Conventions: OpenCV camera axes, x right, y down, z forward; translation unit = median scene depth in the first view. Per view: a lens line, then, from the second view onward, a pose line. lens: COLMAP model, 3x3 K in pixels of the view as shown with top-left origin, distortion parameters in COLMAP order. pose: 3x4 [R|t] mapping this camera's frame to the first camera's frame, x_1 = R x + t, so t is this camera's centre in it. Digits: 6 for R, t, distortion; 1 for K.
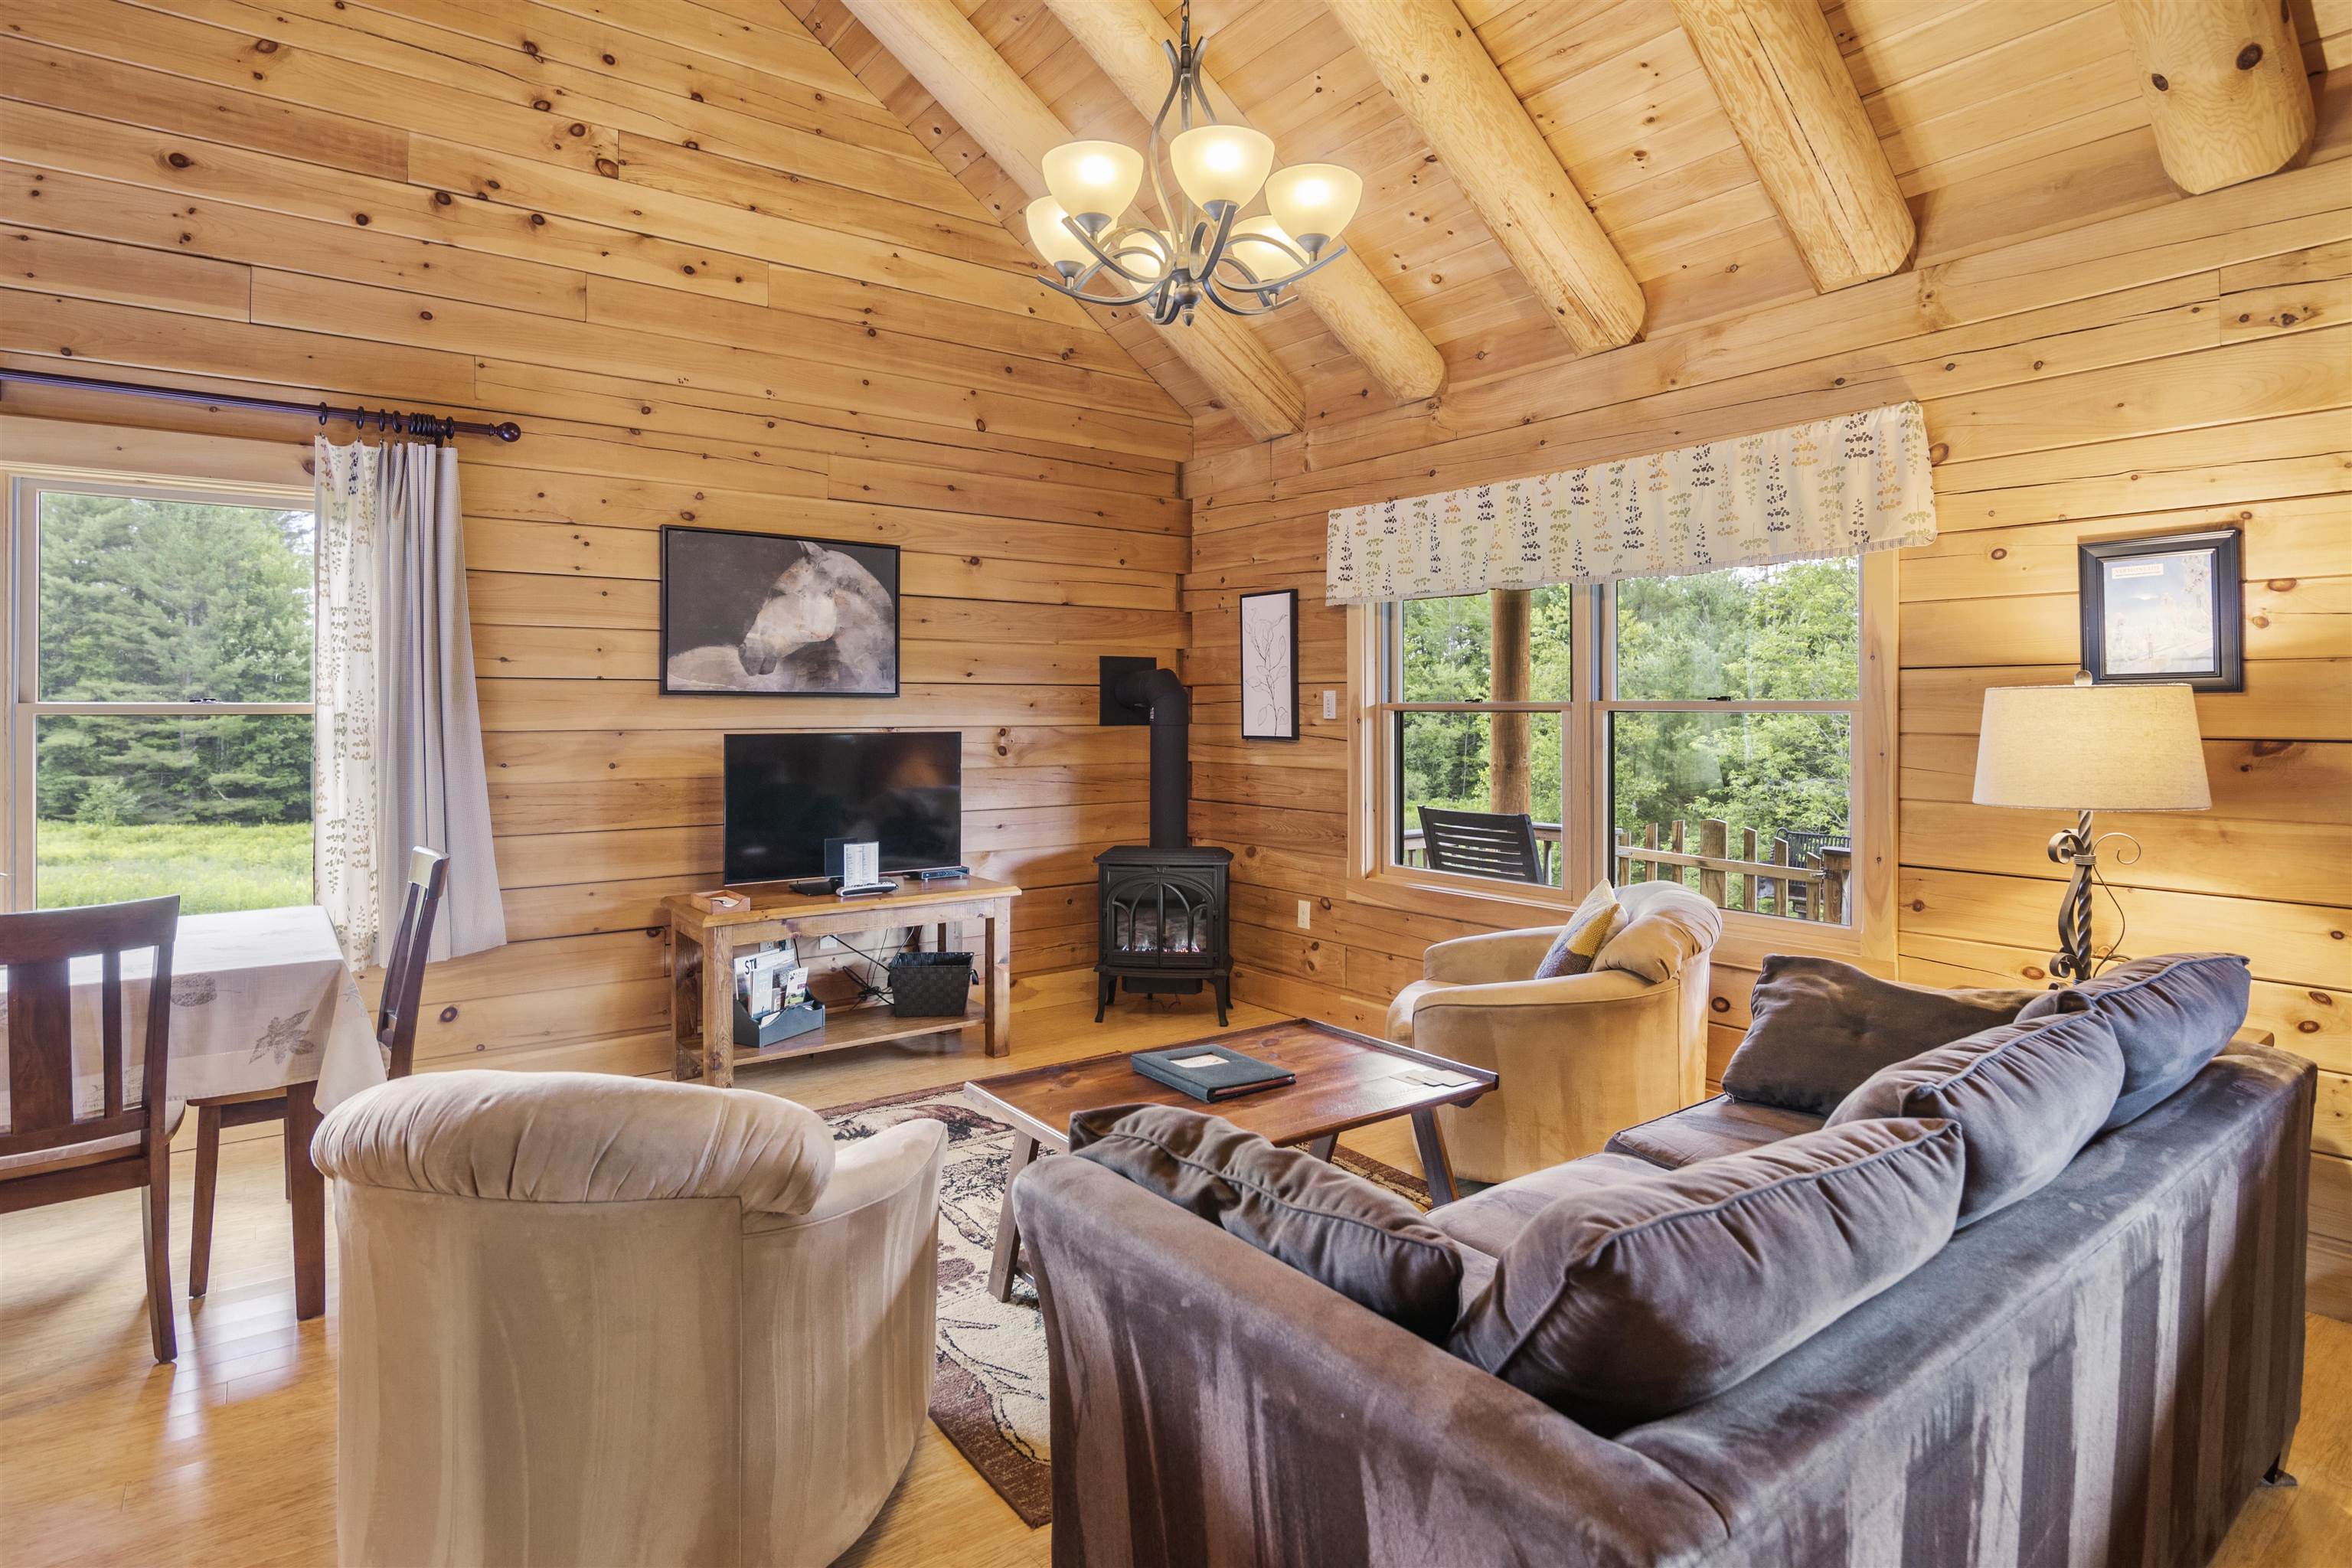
lens RADIAL K [[1214.5, 0, 1179.7], [0, 1214.5, 702.4], [0, 0, 1]] dist [-0.020467, 0.001746]
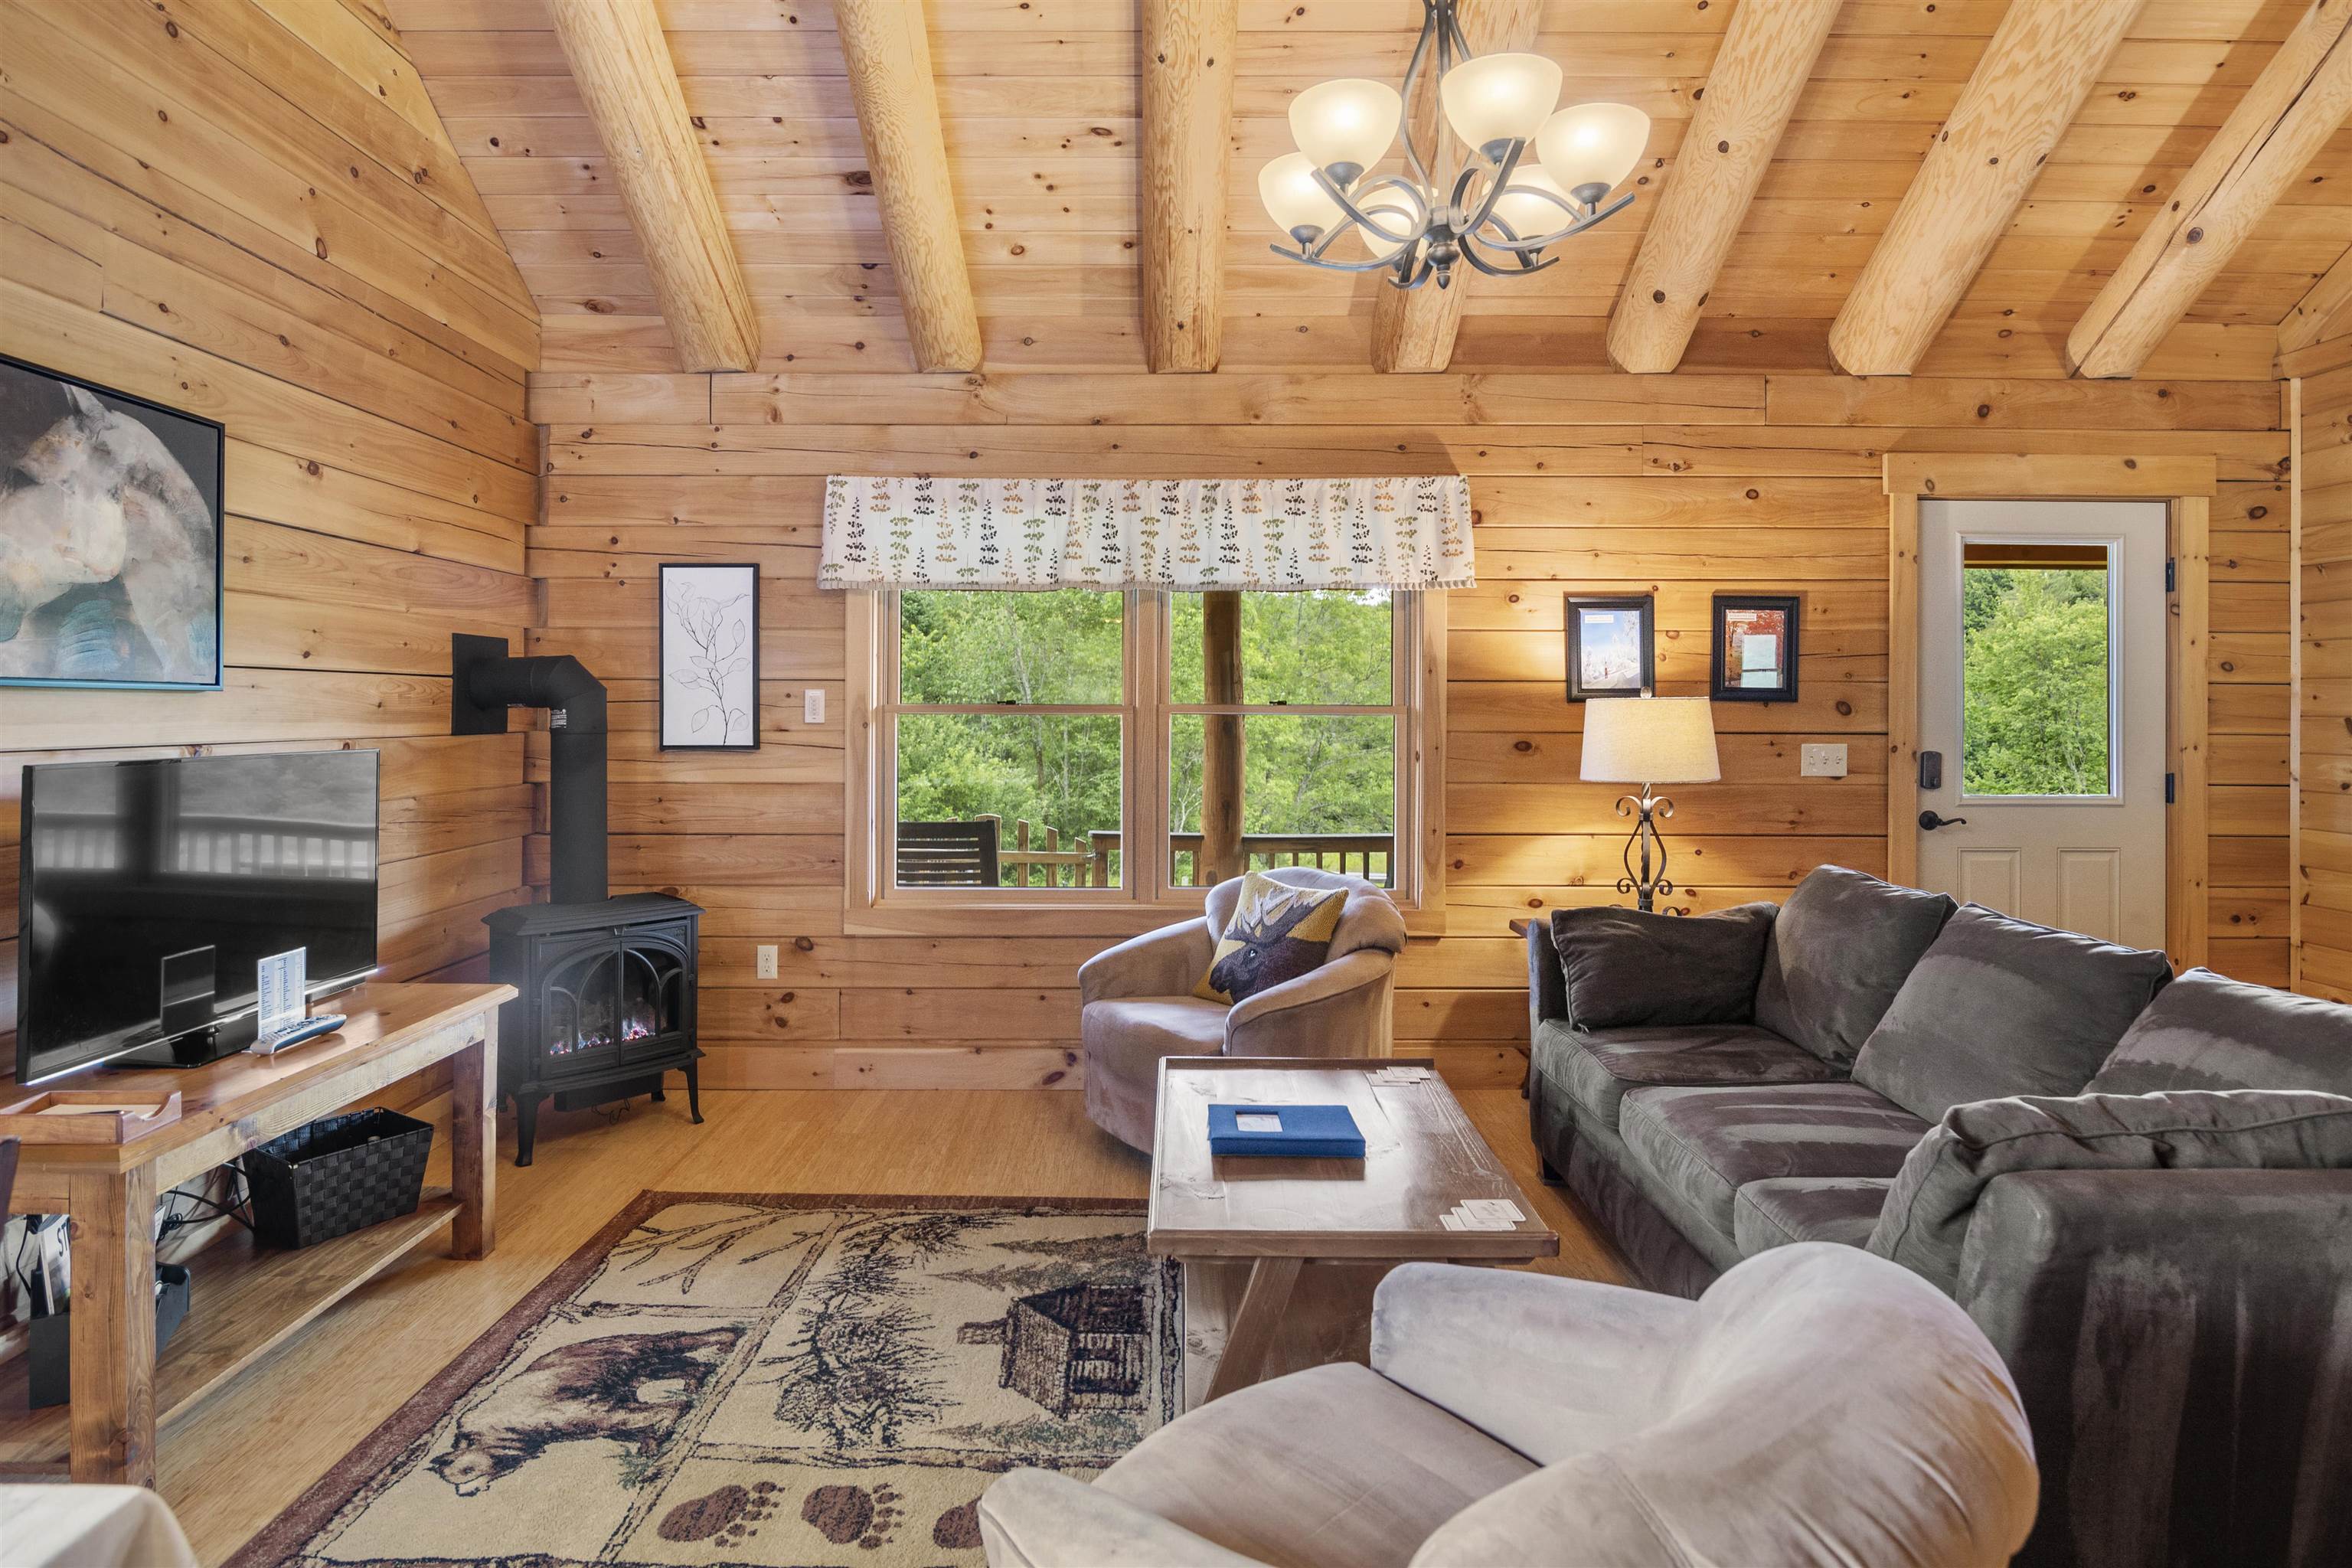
lens RADIAL K [[1214.5, 0, 1179.7], [0, 1214.5, 702.4], [0, 0, 1]] dist [-0.020467, 0.001746]
pose [[0.601324, 0.005336, 0.798988, -0.422519], [-0.006321, 0.999978, -0.001922, -0.000747], [-0.798981, -0.003895, 0.601344, 0.315101]]
